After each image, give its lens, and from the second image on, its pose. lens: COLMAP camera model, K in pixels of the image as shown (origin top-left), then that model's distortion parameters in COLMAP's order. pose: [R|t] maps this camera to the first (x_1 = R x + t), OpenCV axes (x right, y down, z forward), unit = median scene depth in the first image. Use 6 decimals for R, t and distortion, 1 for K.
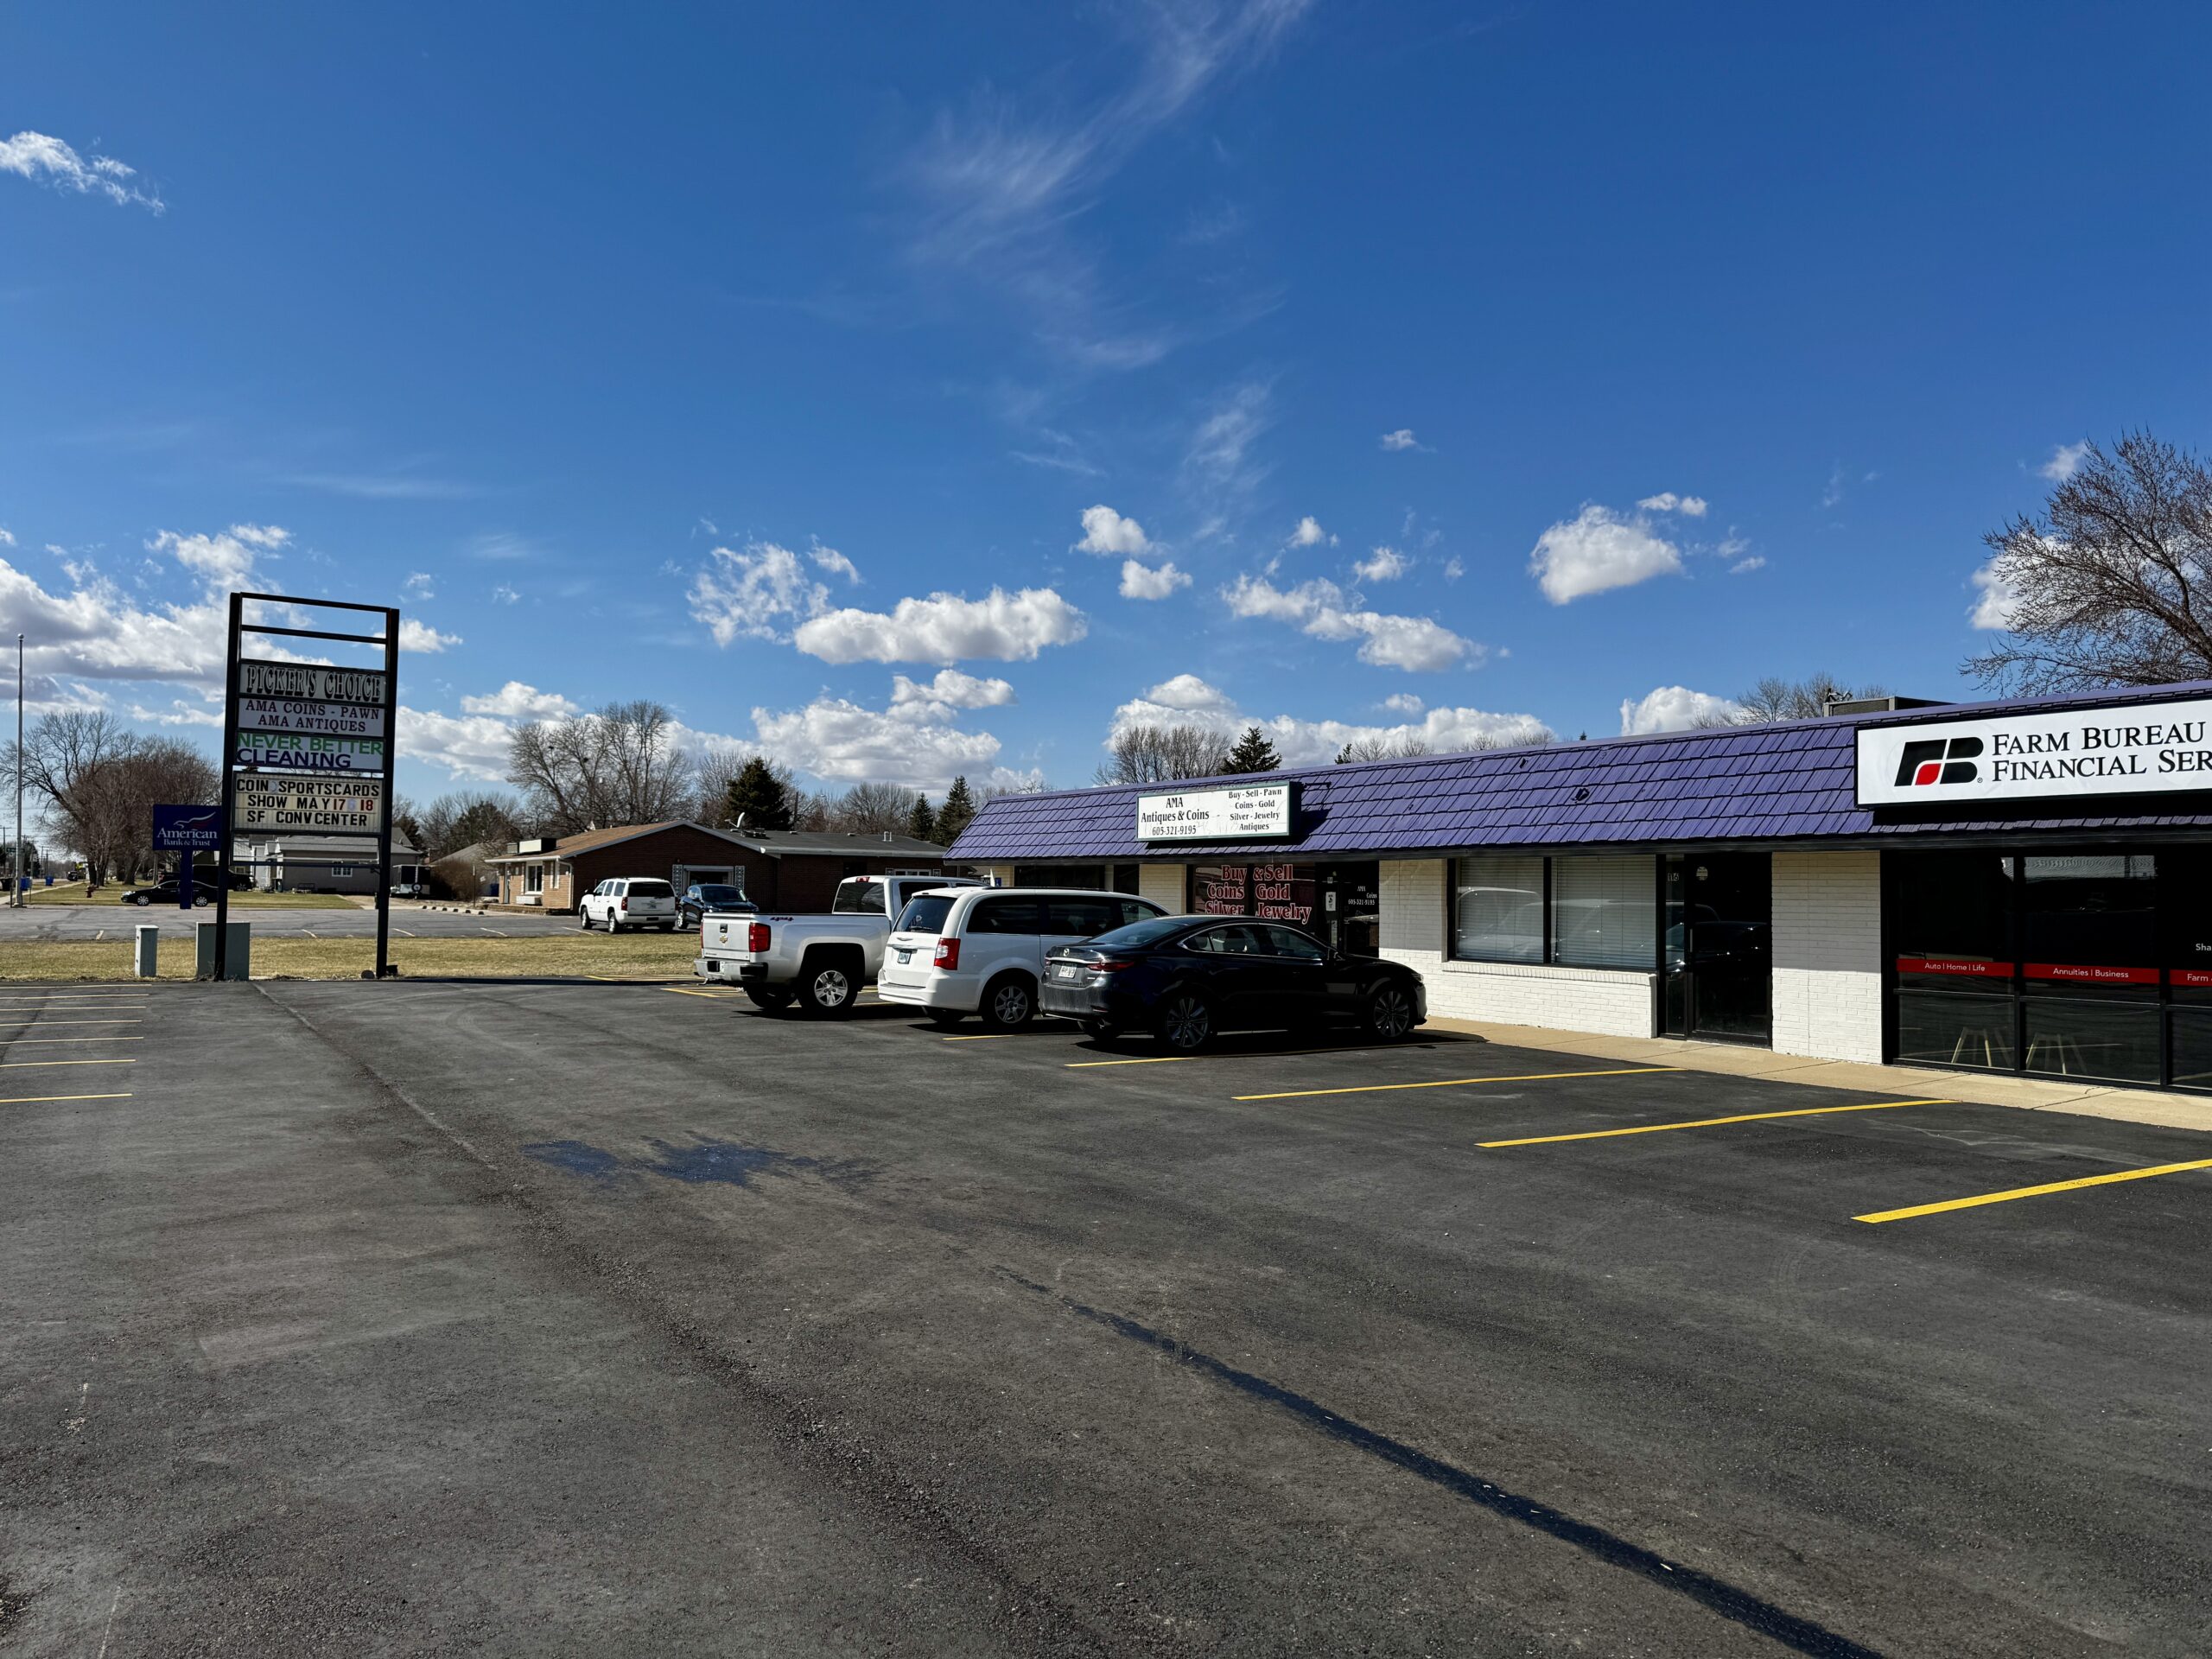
lens RADIAL K [[1555.2, 0, 1105.8], [0, 1555.2, 829.4], [0, 0, 1]] dist [0.008857, 0.000909]
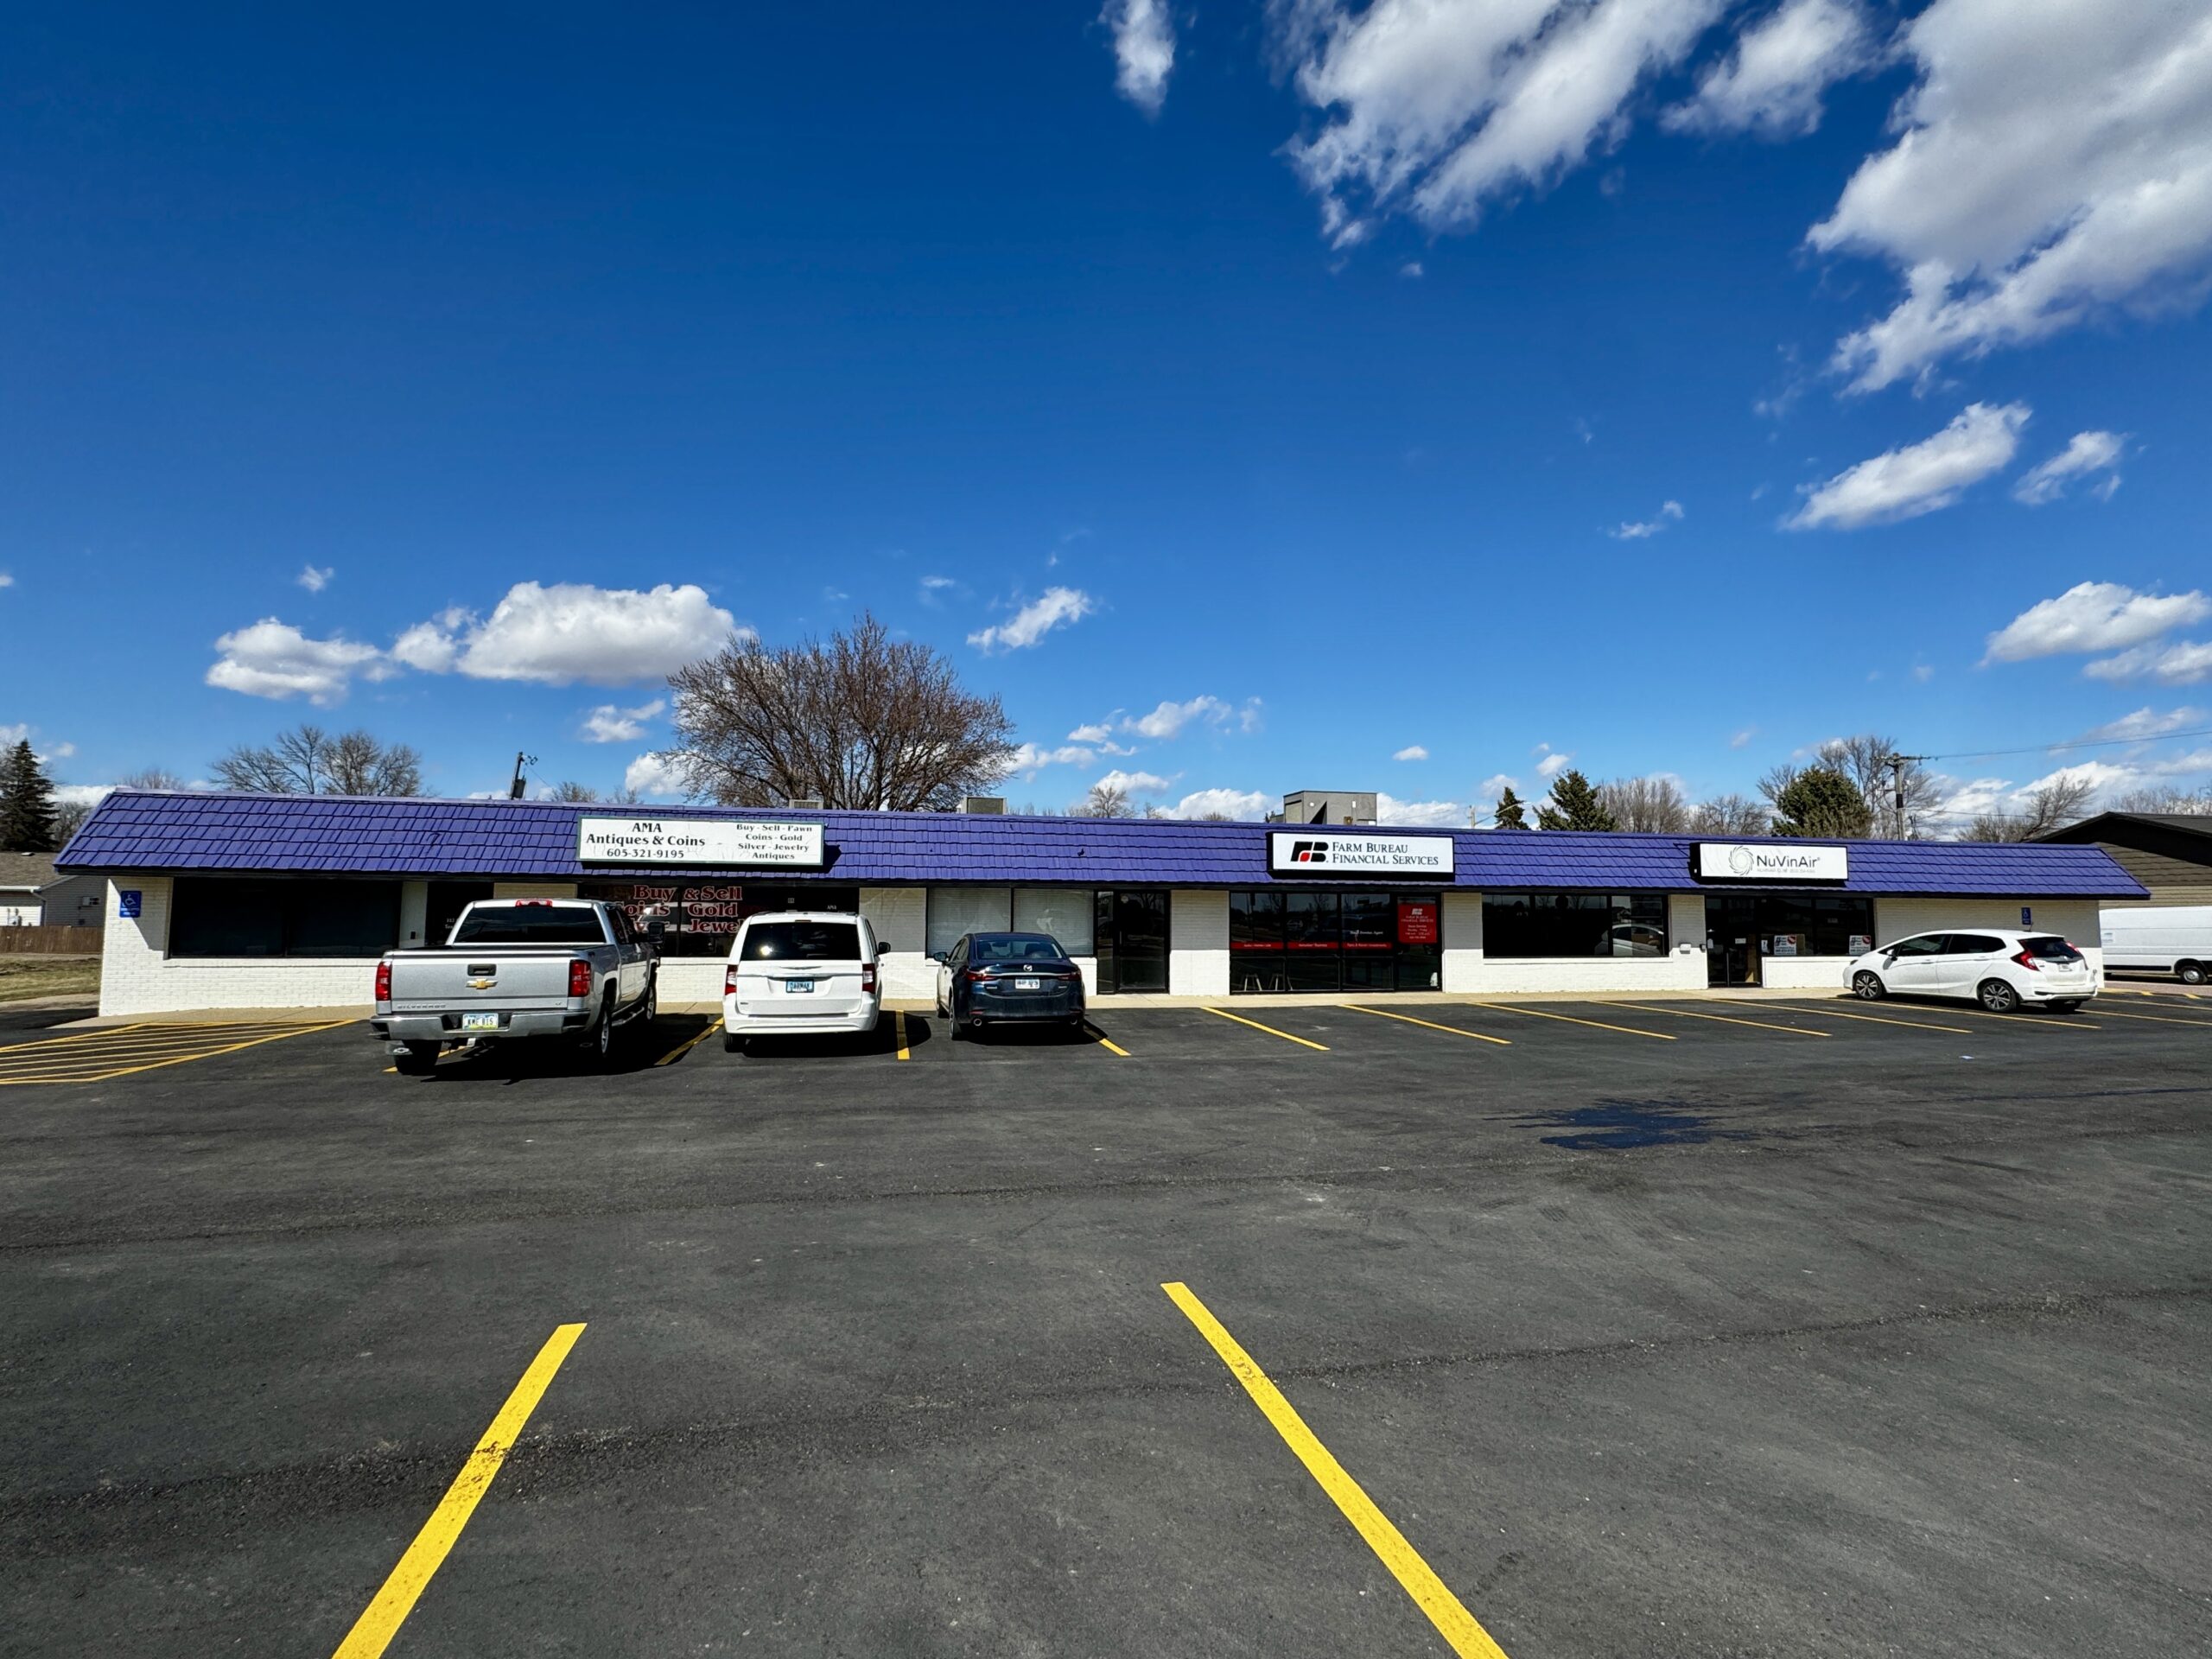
lens RADIAL K [[1034.9, 0, 1104.6], [0, 1034.9, 829.8], [0, 0, 1]] dist [-0.001635, -0.000101]
pose [[0.340467, 0.056875, 0.938535, -0.704179], [-0.045760, 0.997988, -0.043878, 0.001783], [-0.939142, -0.028009, 0.342384, 0.593750]]
